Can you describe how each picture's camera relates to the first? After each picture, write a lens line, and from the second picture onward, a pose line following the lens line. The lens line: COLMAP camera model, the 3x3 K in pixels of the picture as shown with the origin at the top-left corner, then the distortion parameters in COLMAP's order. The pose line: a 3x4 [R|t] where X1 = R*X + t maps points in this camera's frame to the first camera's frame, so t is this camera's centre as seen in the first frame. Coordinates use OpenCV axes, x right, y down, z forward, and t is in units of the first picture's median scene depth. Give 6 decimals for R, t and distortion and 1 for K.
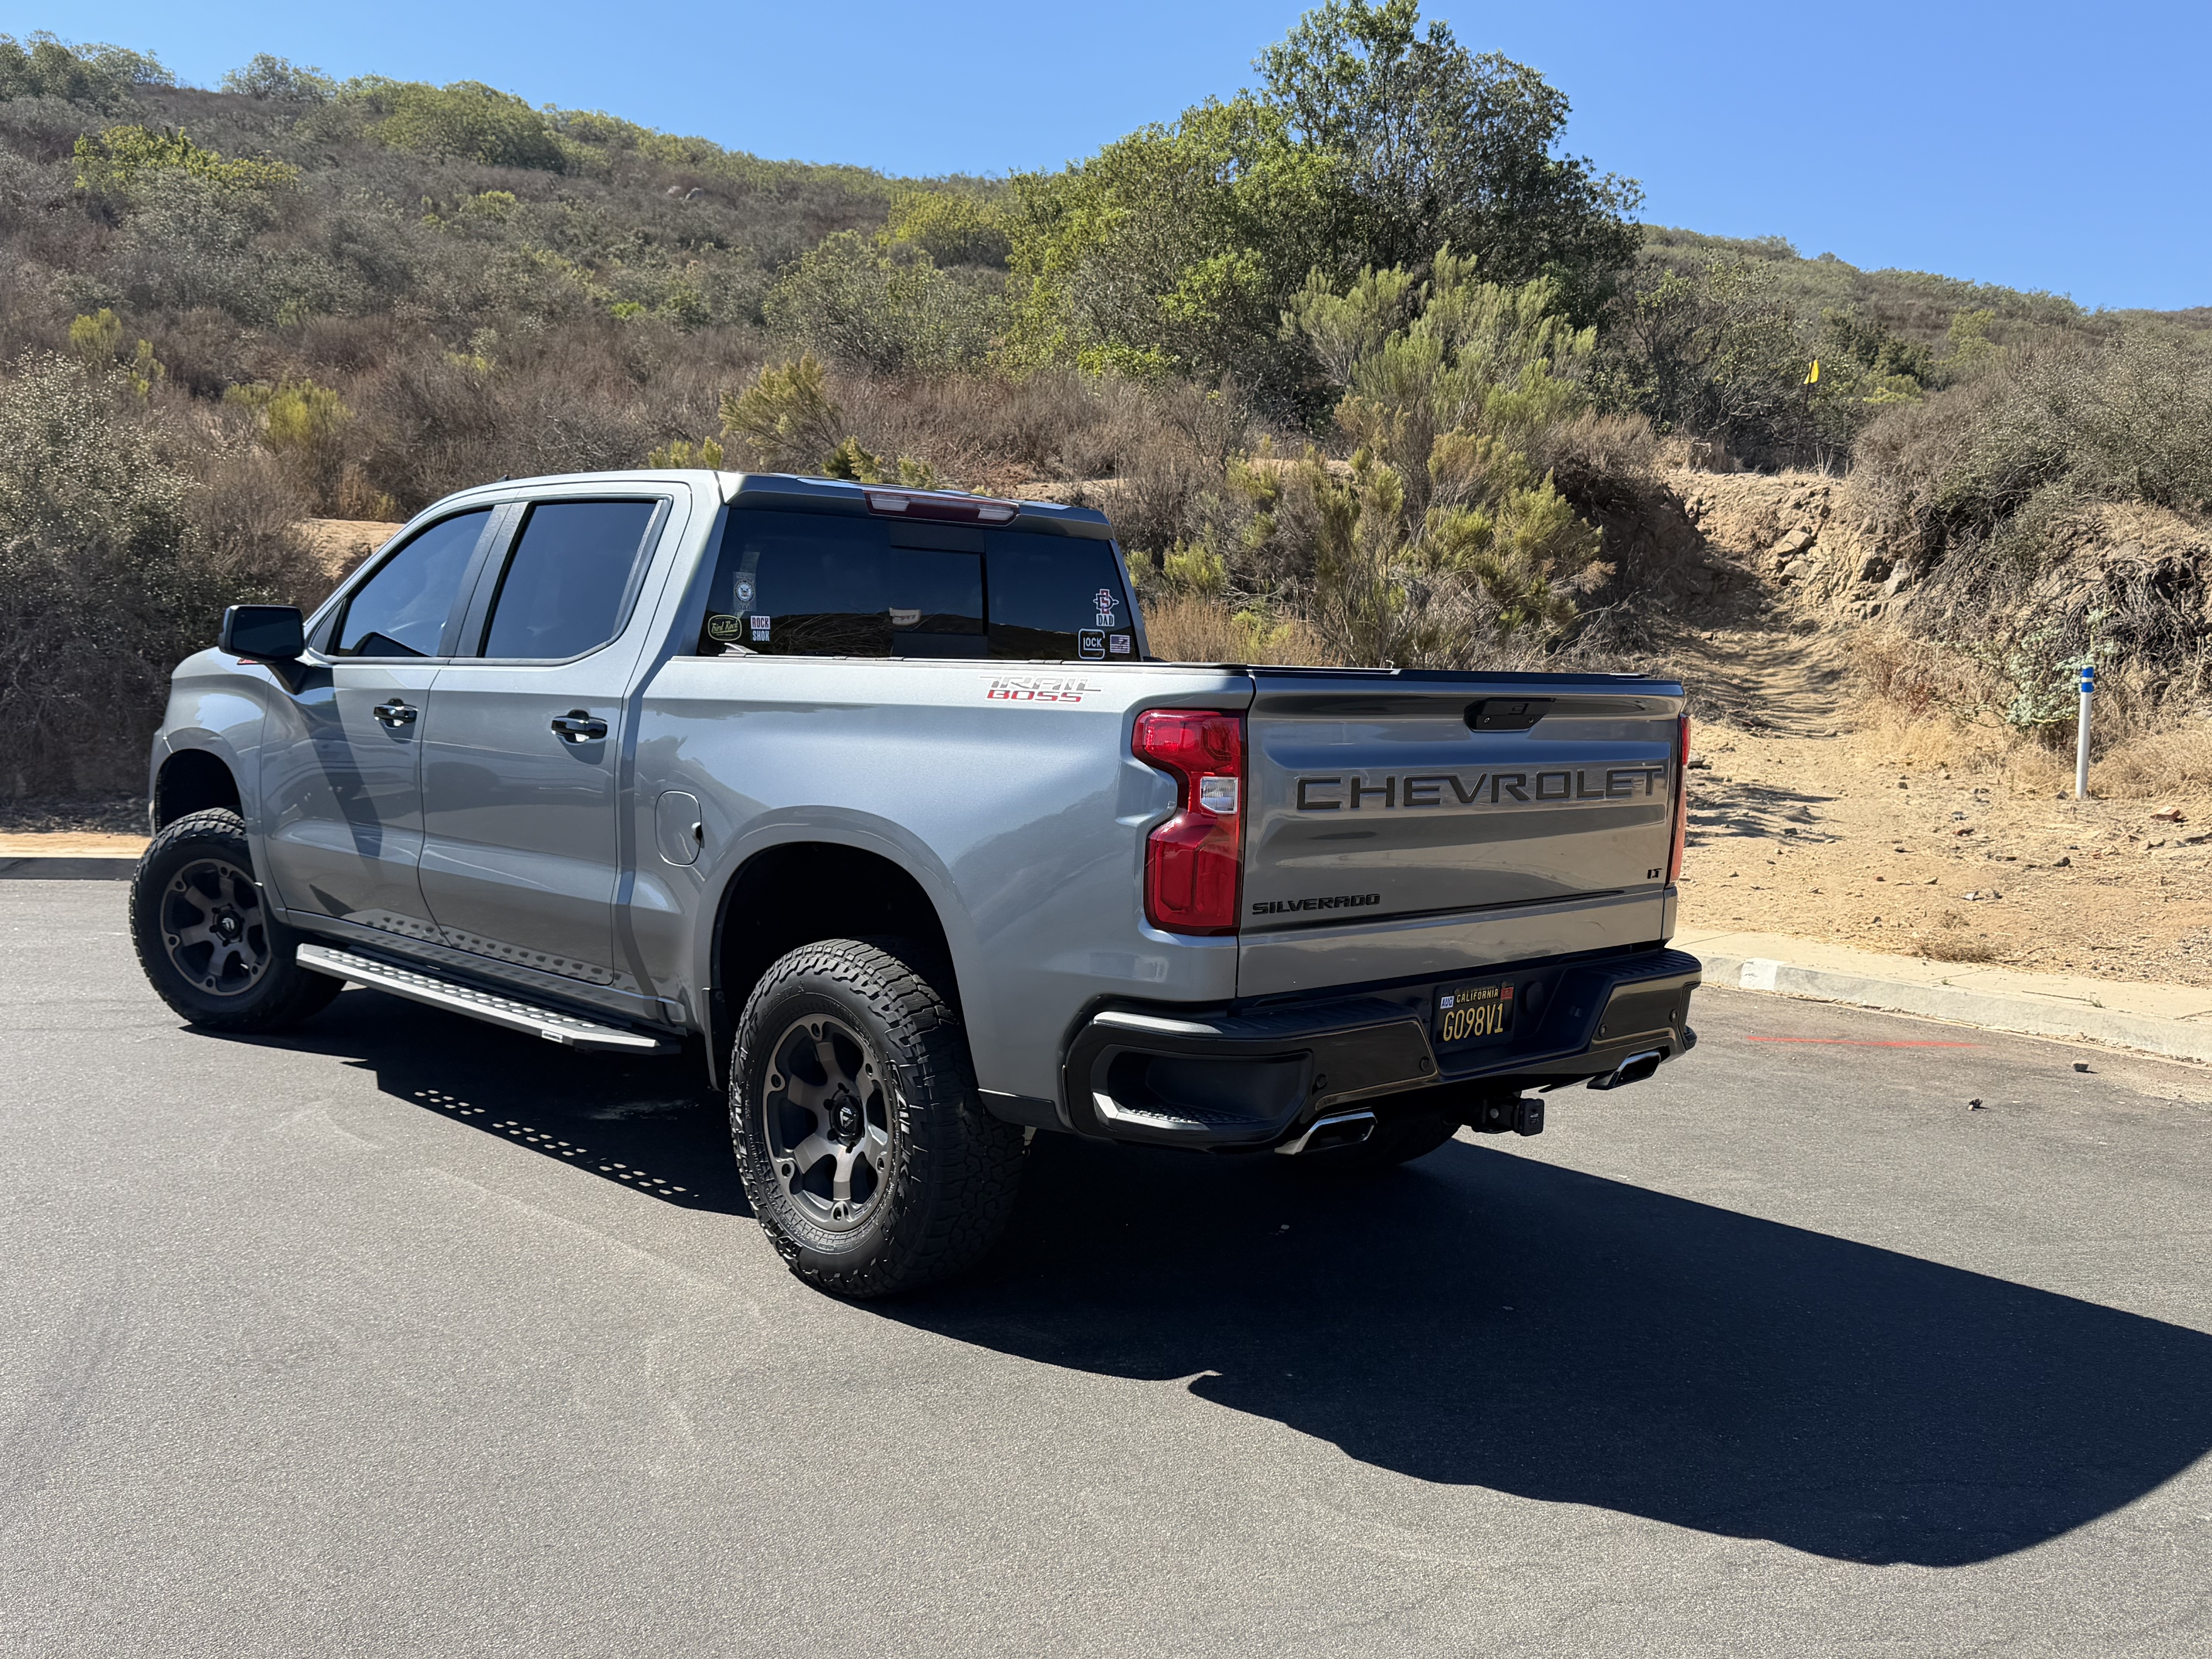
lens RADIAL K [[2010.7, 0, 1098.3], [0, 2010.7, 825.4], [0, 0, 1]] dist [0.062287, 0.000000]
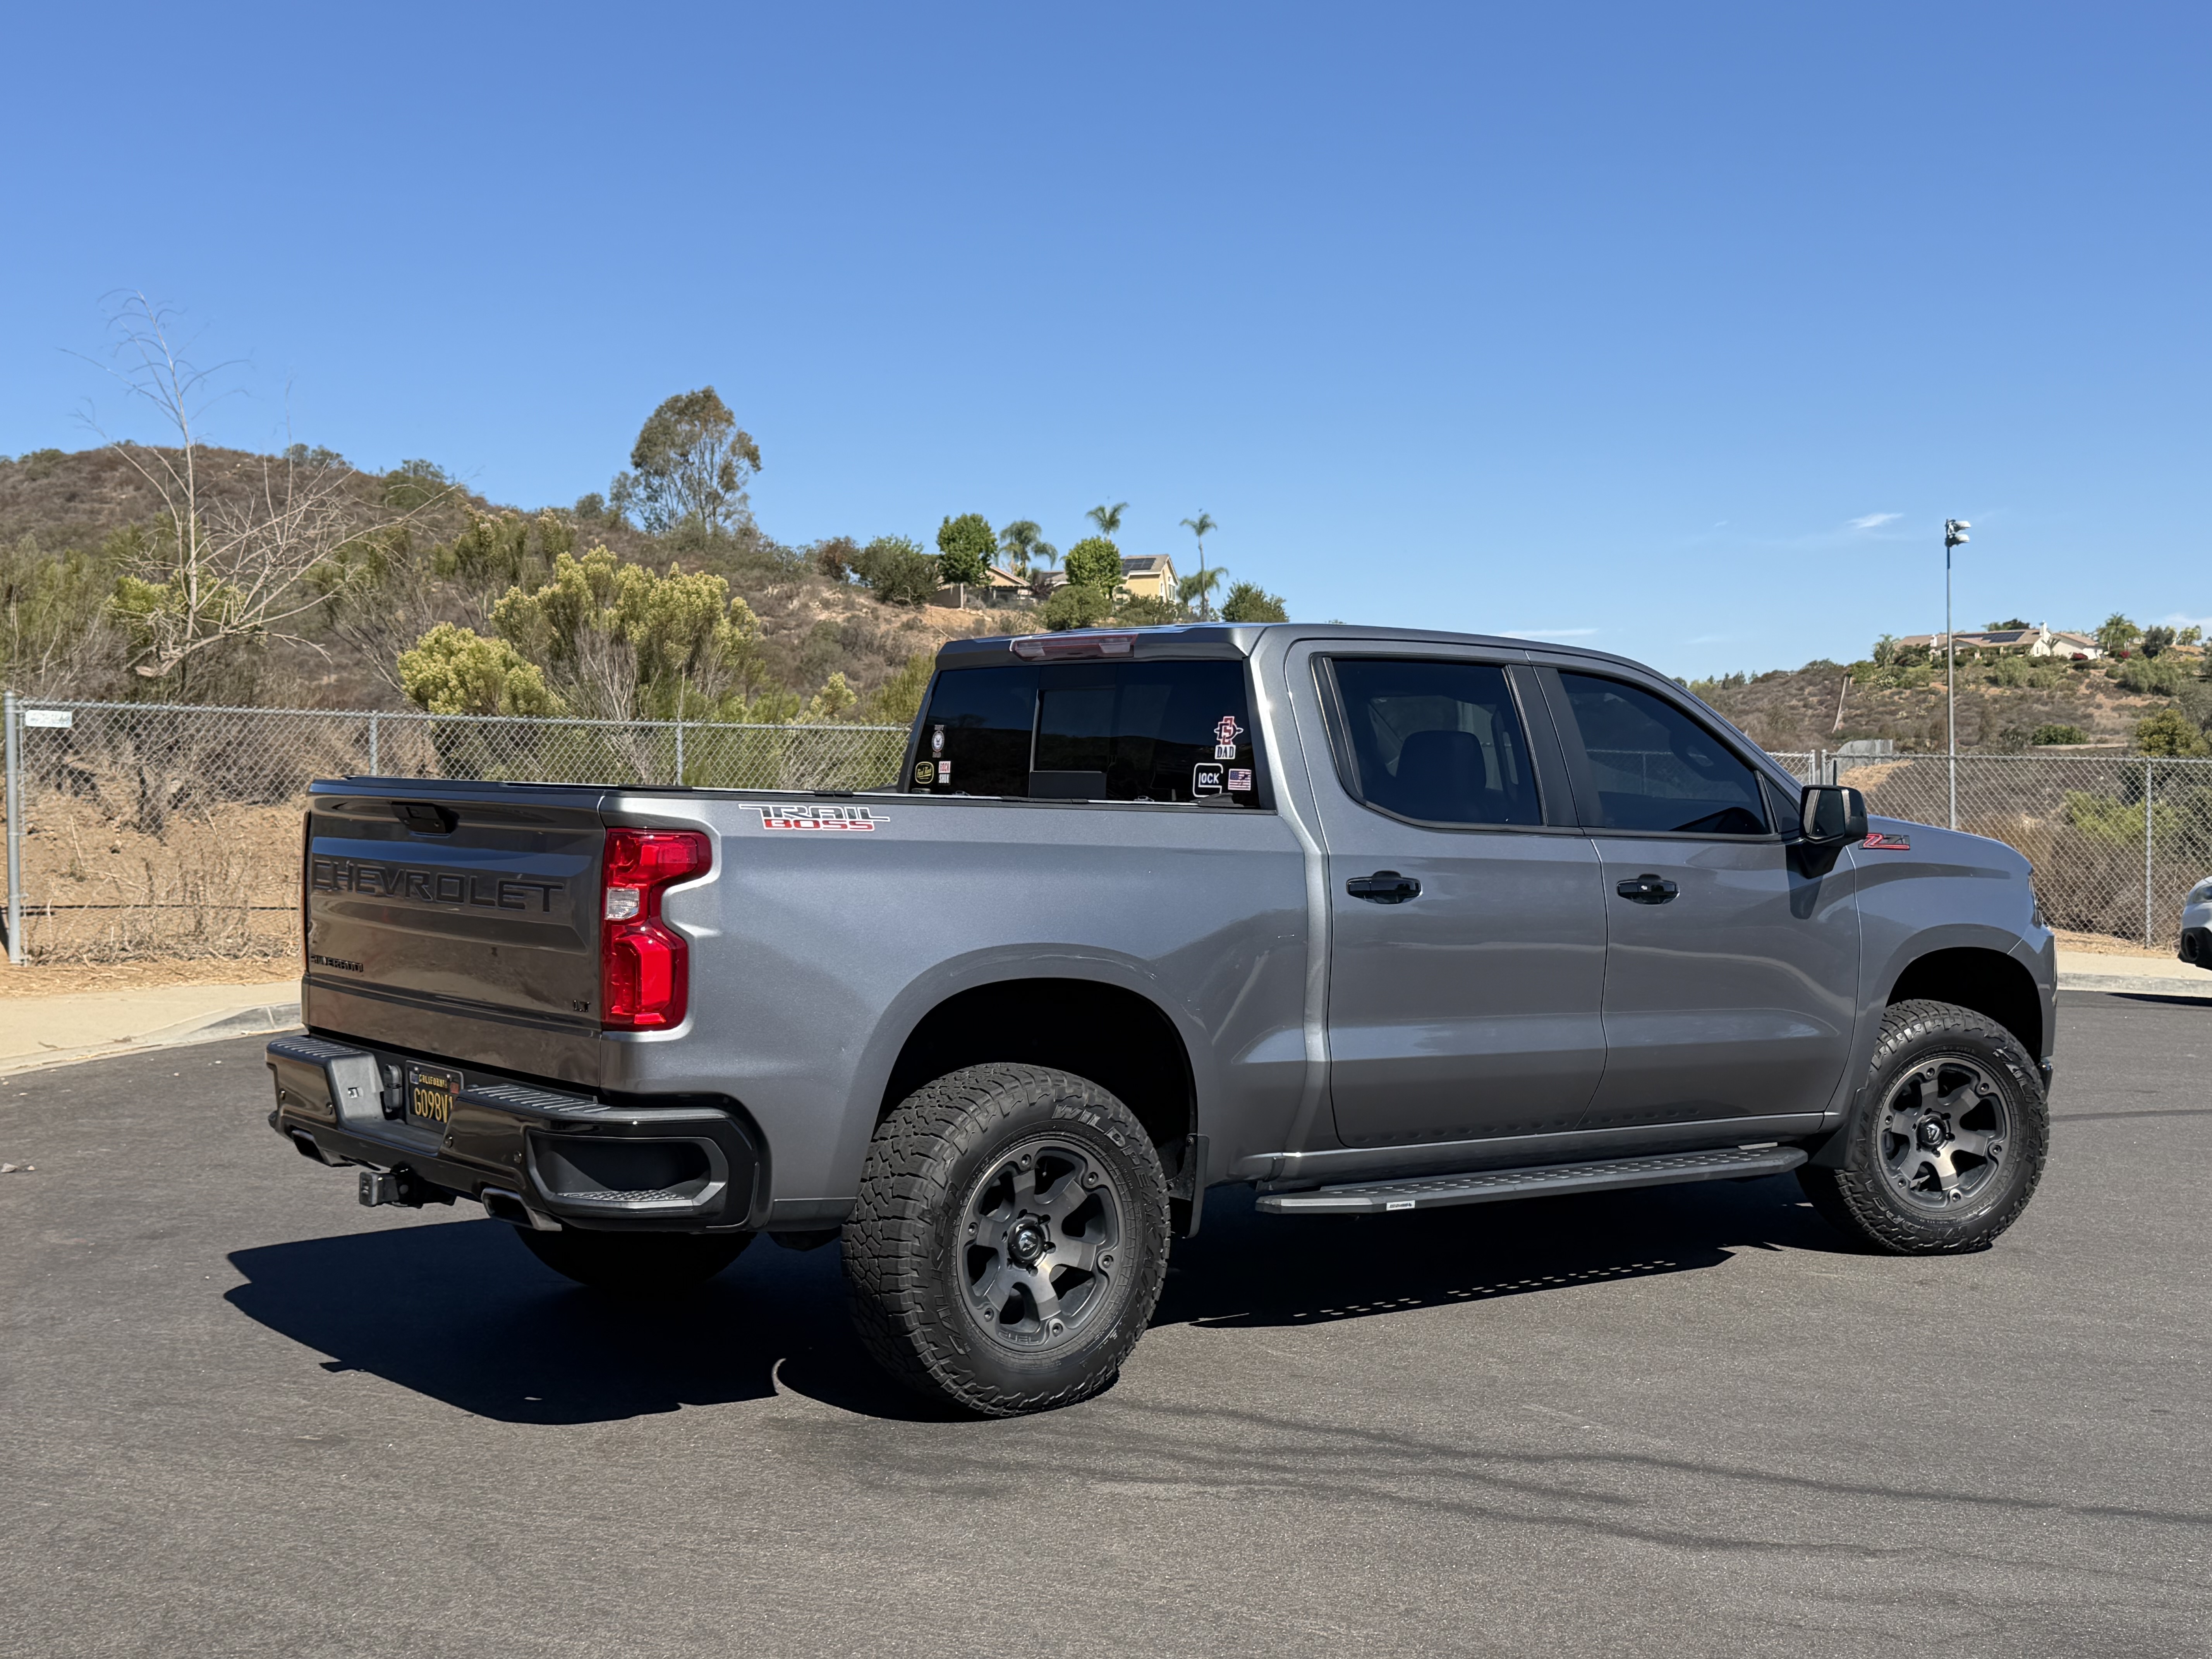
lens RADIAL K [[2648.3, 0, 1116.5], [0, 2648.3, 833.5], [0, 0, 1]] dist [0.055849, 0.000000]
pose [[-0.080451, -0.015889, -0.996632, 1.139341], [-0.109734, 0.993936, -0.006988, -0.055357], [0.990700, 0.108802, -0.081707, 1.060303]]
